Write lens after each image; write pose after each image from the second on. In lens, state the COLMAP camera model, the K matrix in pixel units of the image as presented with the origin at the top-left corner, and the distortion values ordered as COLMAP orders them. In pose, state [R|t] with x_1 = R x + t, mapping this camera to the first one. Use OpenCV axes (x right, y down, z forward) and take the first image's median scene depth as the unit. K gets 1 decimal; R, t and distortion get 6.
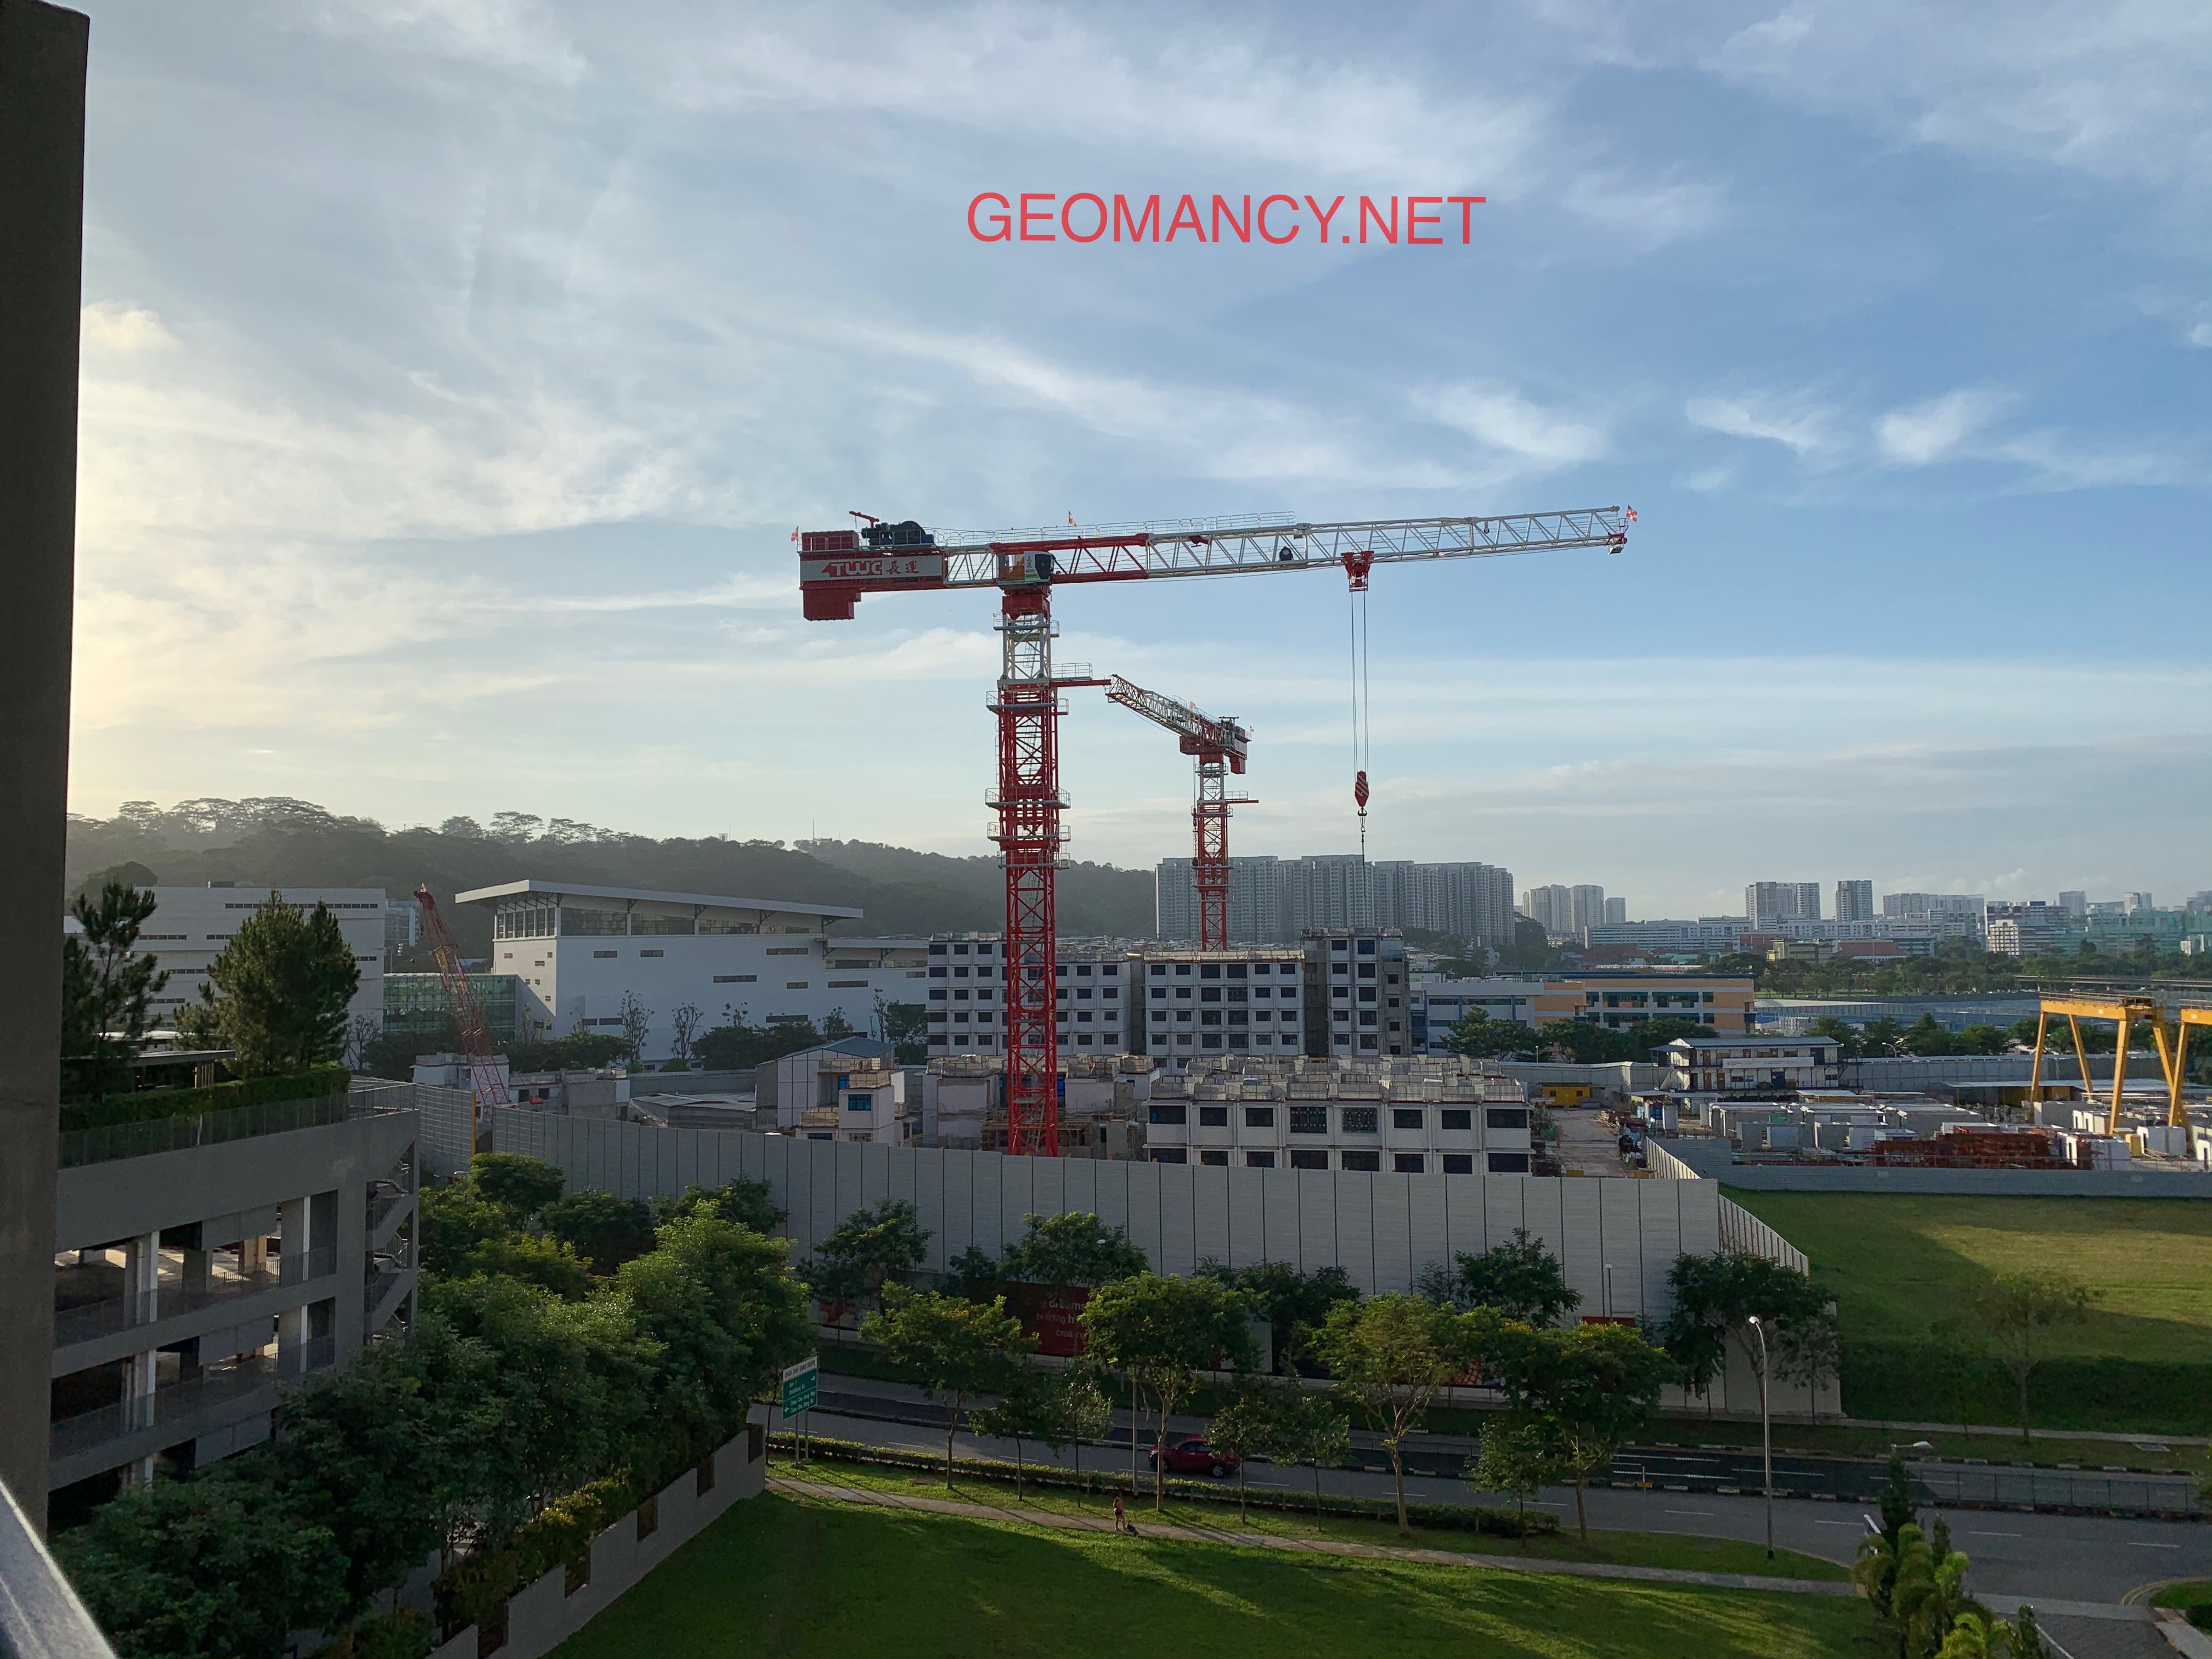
lens RADIAL K [[1676.3, 0, 1089.1], [0, 1676.3, 839.8], [0, 0, 1]] dist [0.101447, -0.178988]
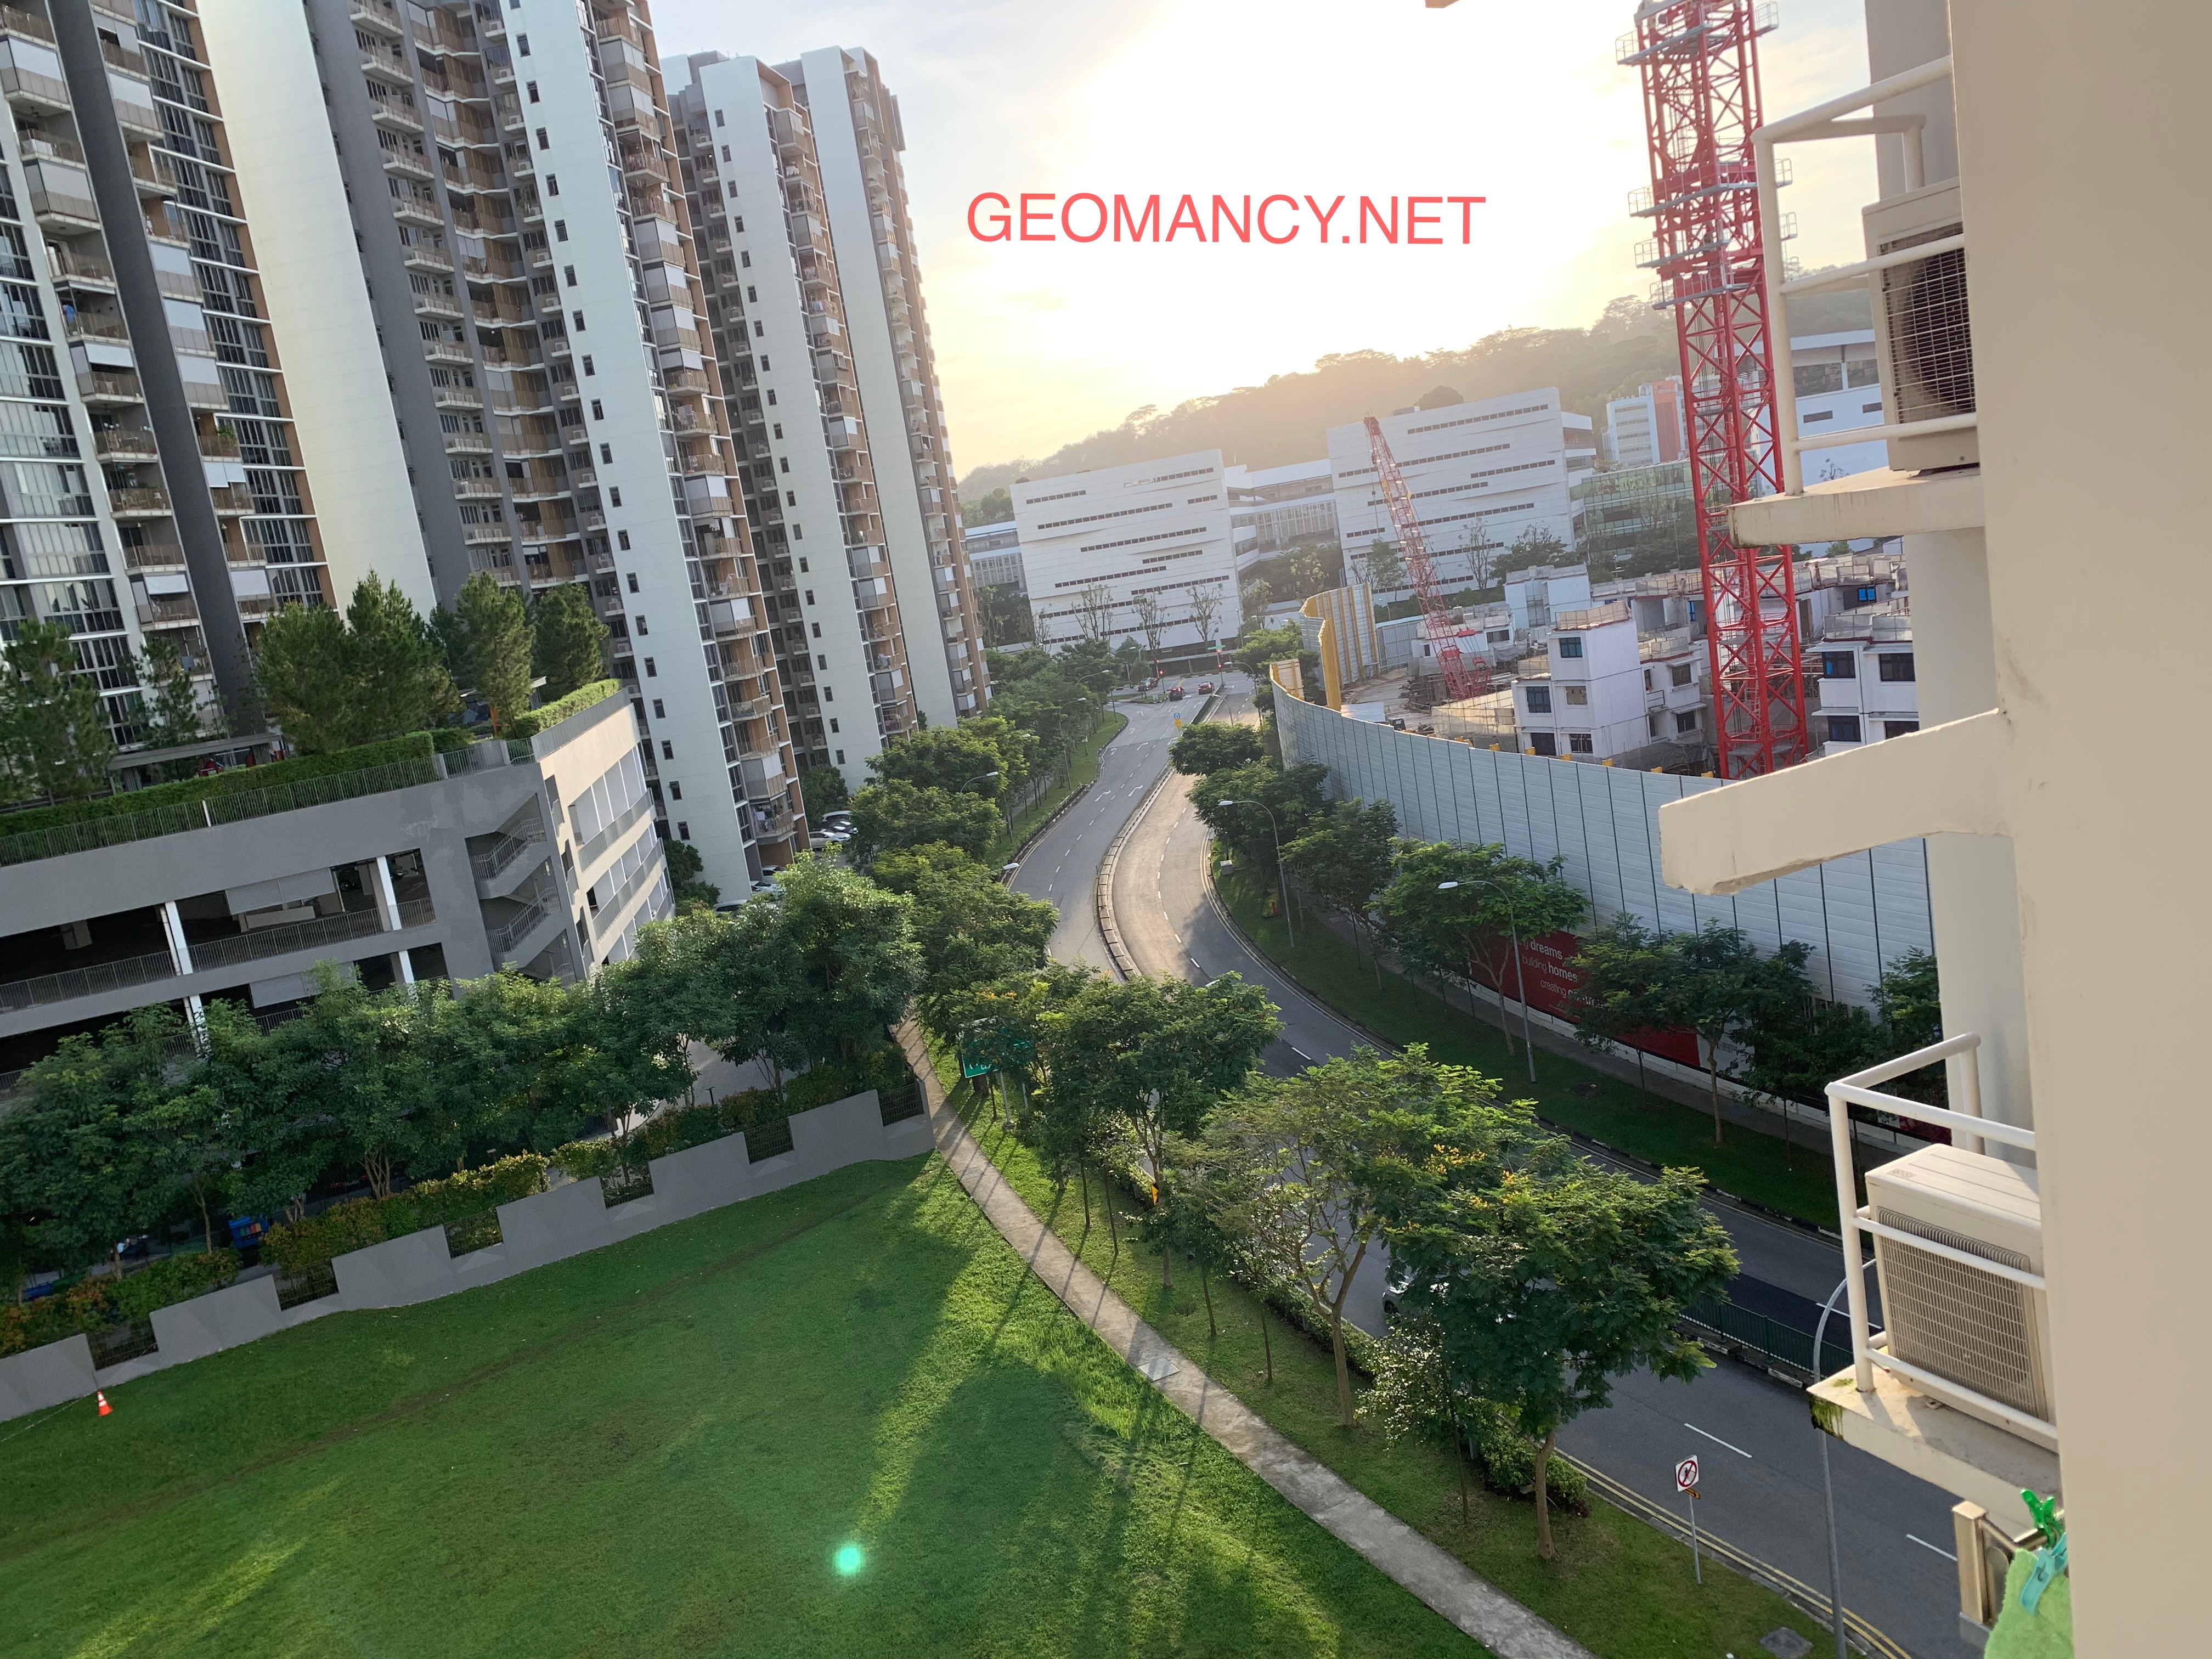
lens RADIAL K [[1705.6, 0, 1080.2], [0, 1705.6, 796.7], [0, 0, 1]] dist [0.014813, 0.006370]
pose [[0.610689, 0.025385, -0.791464, 0.308911], [0.204262, 0.960612, 0.188417, 0.024740], [0.765073, -0.276731, 0.581450, 0.312309]]
